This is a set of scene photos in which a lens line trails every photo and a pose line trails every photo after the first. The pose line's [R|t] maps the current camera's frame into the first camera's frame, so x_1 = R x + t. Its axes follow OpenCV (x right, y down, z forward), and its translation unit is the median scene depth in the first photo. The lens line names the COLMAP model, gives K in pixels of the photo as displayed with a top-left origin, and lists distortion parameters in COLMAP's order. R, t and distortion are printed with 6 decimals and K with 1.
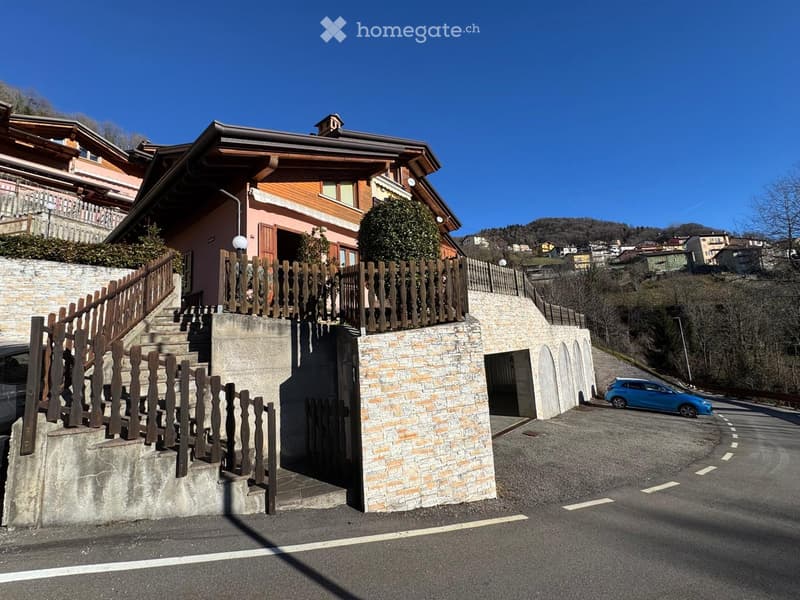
lens RADIAL K [[321.4, 0, 401.8], [0, 321.4, 301.0], [0, 0, 1]] dist [-0.002247, 0.000322]
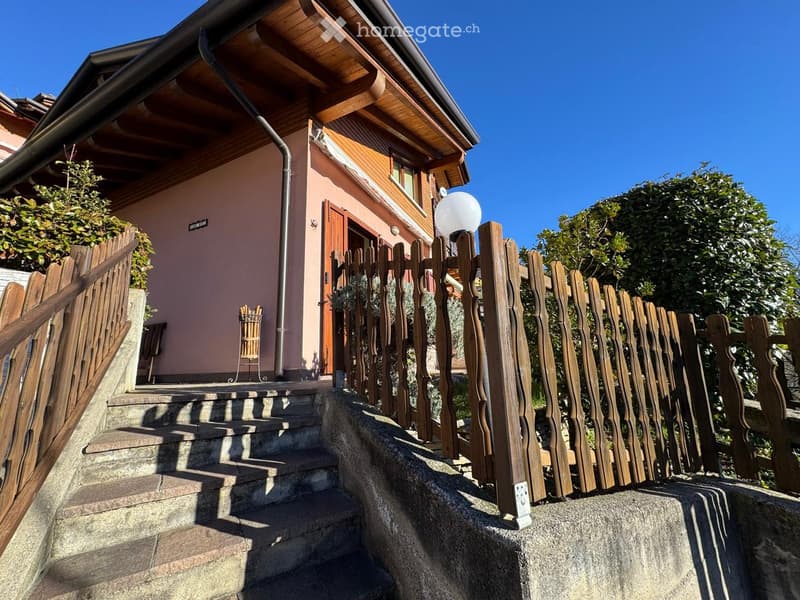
lens RADIAL K [[321.4, 0, 403.7], [0, 321.4, 299.1], [0, 0, 1]] dist [-0.002247, 0.000322]
pose [[0.975151, 0.071128, 0.209813, -0.665917], [-0.053668, 0.994694, -0.087775, -0.079864], [-0.214943, 0.074334, 0.973794, 0.782051]]
